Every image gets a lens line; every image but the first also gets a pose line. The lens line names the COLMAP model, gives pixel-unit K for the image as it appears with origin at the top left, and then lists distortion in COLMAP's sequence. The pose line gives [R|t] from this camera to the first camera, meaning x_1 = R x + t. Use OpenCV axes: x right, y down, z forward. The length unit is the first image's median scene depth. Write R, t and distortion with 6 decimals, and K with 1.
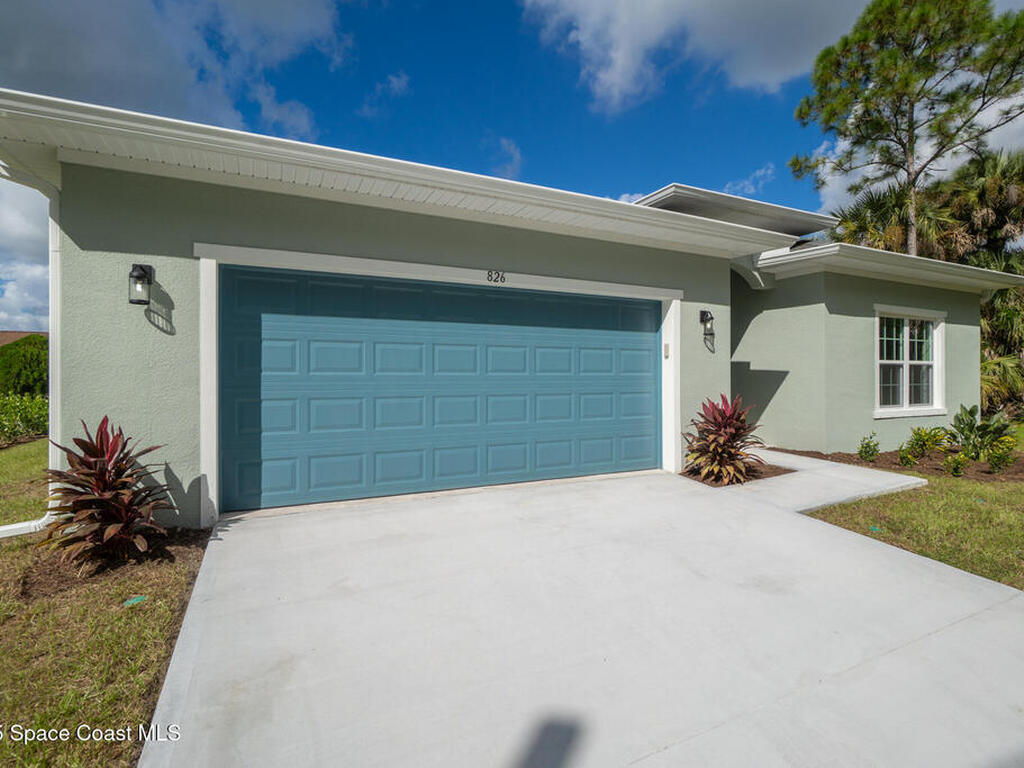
lens RADIAL K [[494.6, 0, 504.1], [0, 494.6, 380.4], [0, 0, 1]] dist [-0.005696, 0.001690]
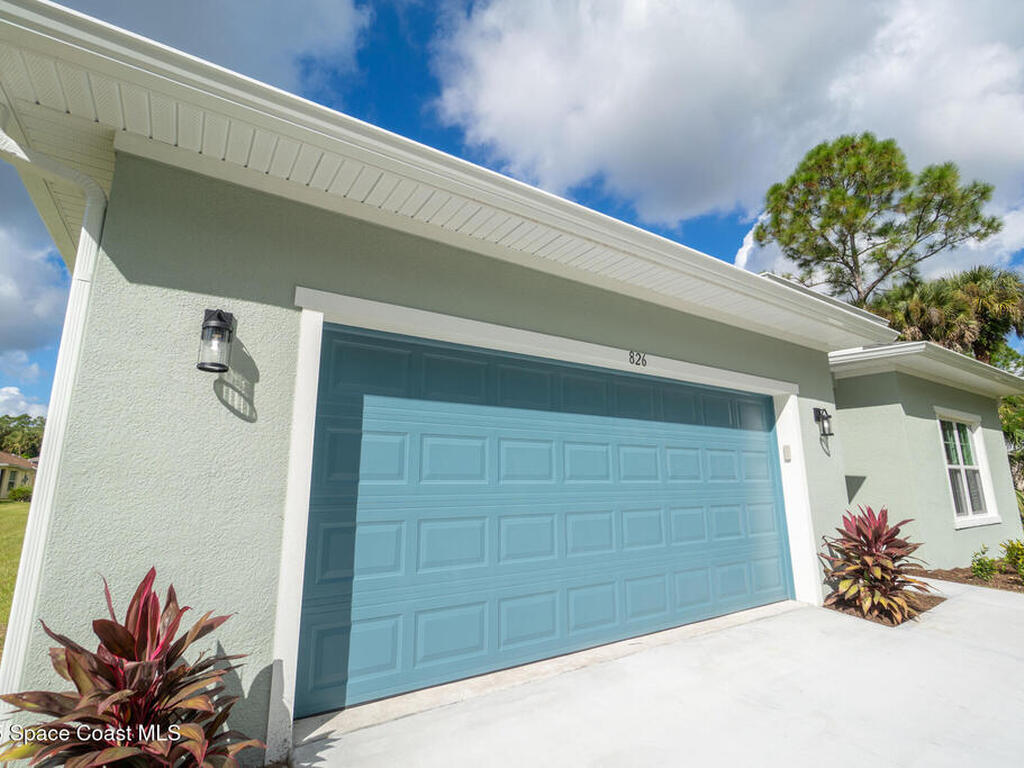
lens RADIAL K [[494.6, 0, 504.1], [0, 494.6, 380.4], [0, 0, 1]] dist [-0.005696, 0.001690]
pose [[0.990651, 0.027966, 0.133522, -0.268459], [-0.000270, 0.979163, -0.203078, -0.009675], [-0.136419, 0.201143, 0.970016, 0.204662]]
